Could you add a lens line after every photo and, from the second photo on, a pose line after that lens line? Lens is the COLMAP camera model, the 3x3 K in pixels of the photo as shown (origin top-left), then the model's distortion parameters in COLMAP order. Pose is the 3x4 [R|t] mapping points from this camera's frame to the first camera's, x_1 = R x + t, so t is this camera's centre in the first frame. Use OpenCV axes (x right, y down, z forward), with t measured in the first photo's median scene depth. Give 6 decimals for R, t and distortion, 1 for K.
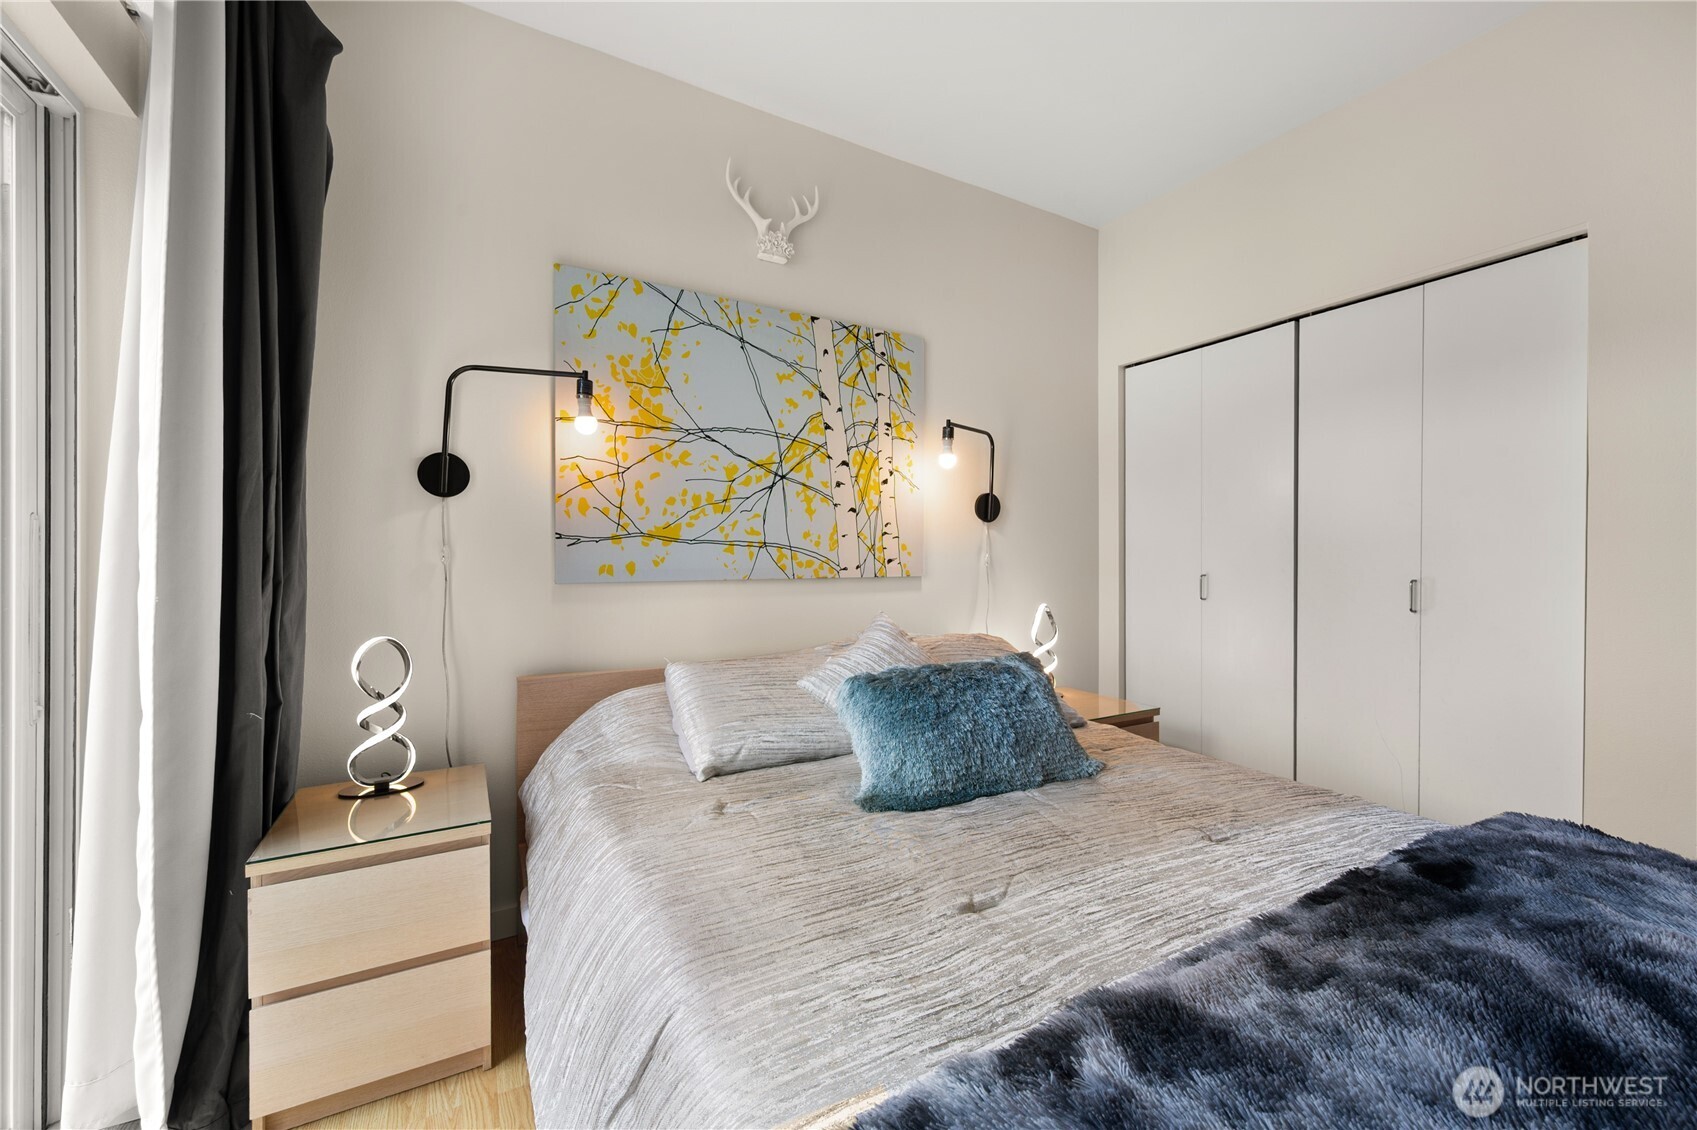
lens RADIAL K [[686.0, 0, 861.8], [0, 686.0, 561.1], [0, 0, 1]] dist [0.000508, -0.000467]
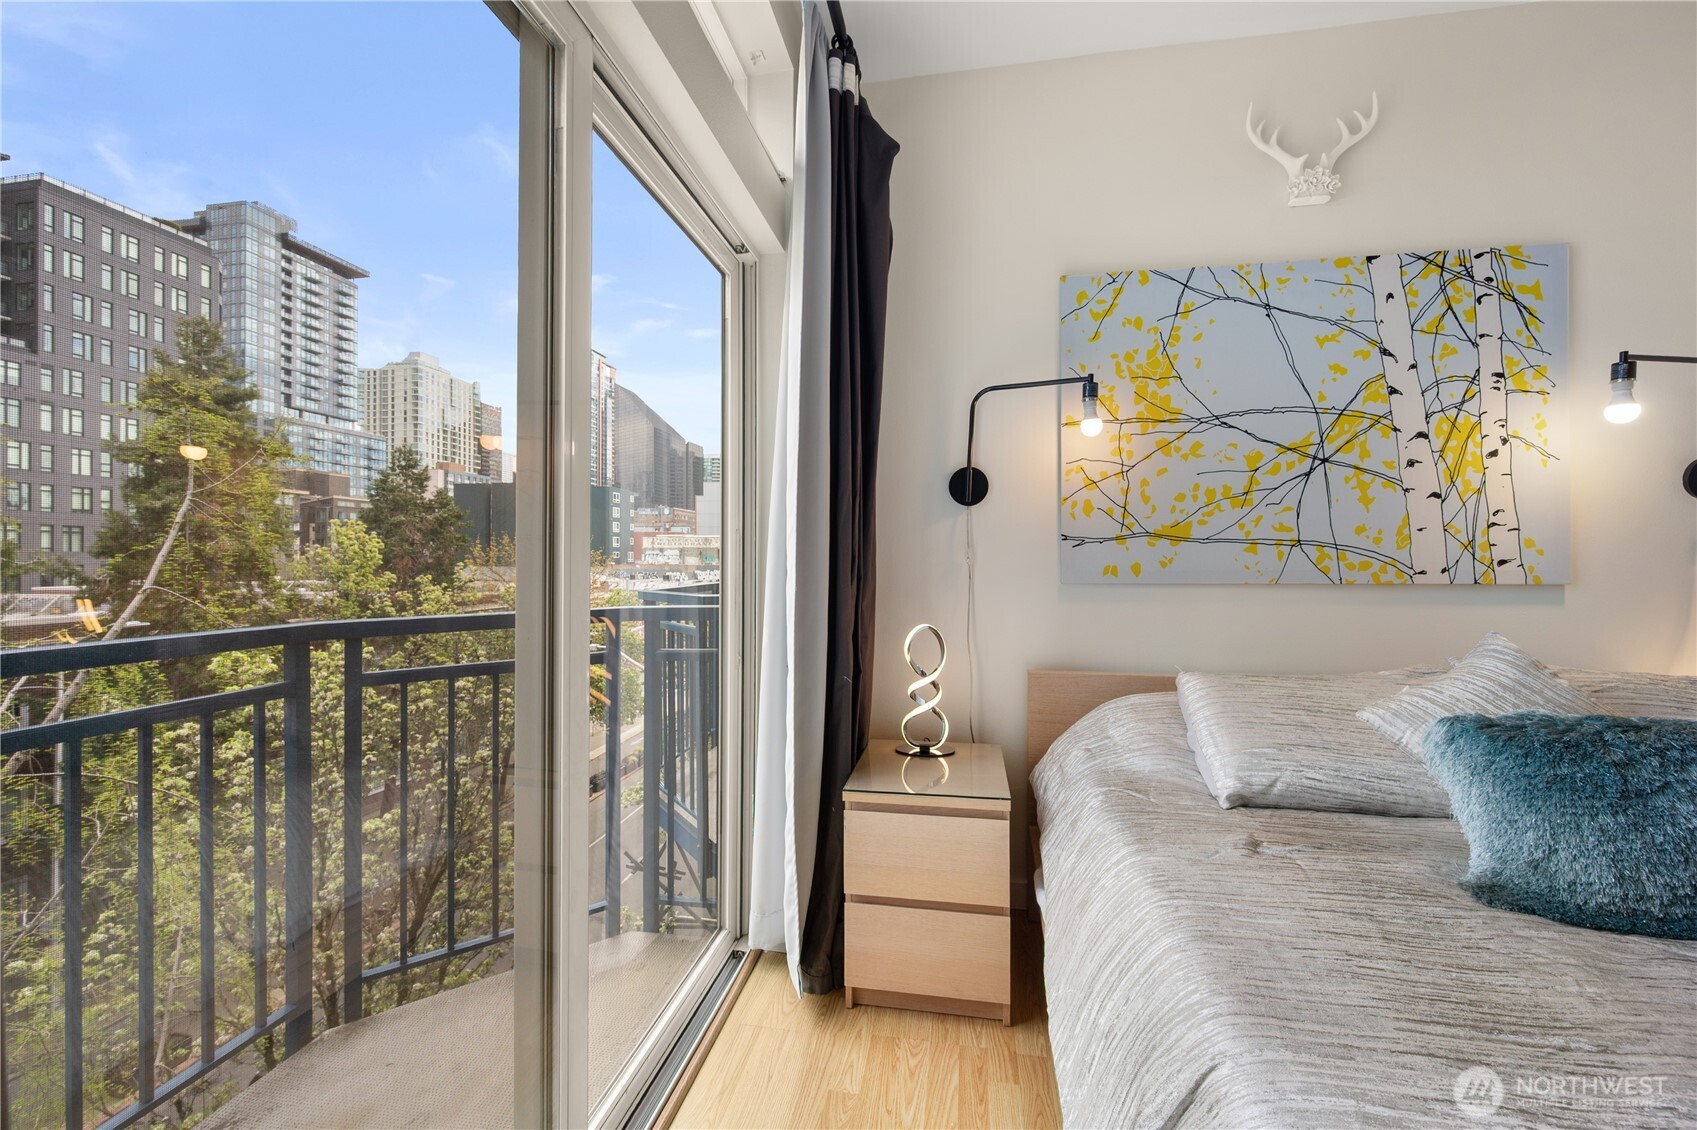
lens RADIAL K [[686.0, 0, 846.3], [0, 686.0, 557.8], [0, 0, 1]] dist [0.000508, -0.000467]
pose [[0.759138, -0.001648, -0.650928, -0.016169], [-0.002097, 0.999985, -0.004978, -0.000103], [0.650927, 0.005144, 0.759123, -0.001127]]
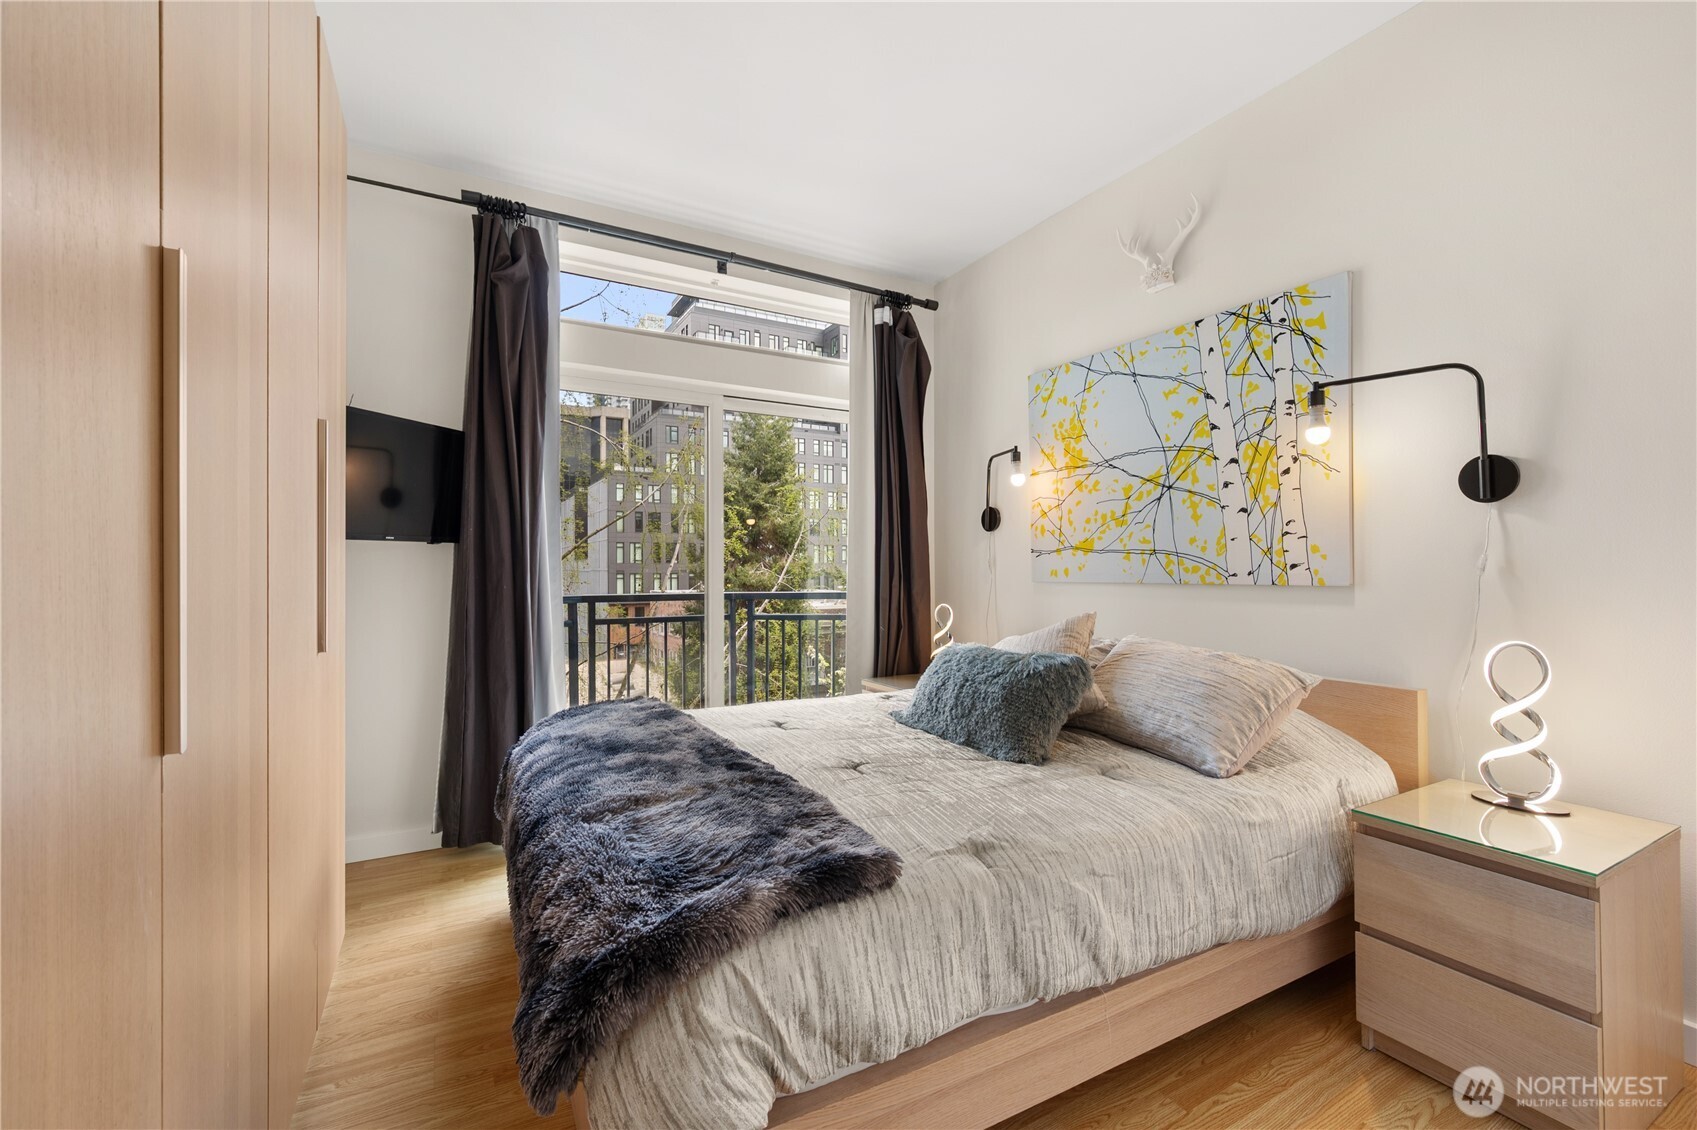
lens RADIAL K [[712.5, 0, 872.9], [0, 712.5, 547.3], [0, 0, 1]] dist [0.003024, -0.000049]
pose [[0.002590, -0.019625, -0.999804, 1.079194], [0.016001, 0.999680, -0.019581, -0.017208], [0.999869, -0.015947, 0.002903, 0.588056]]
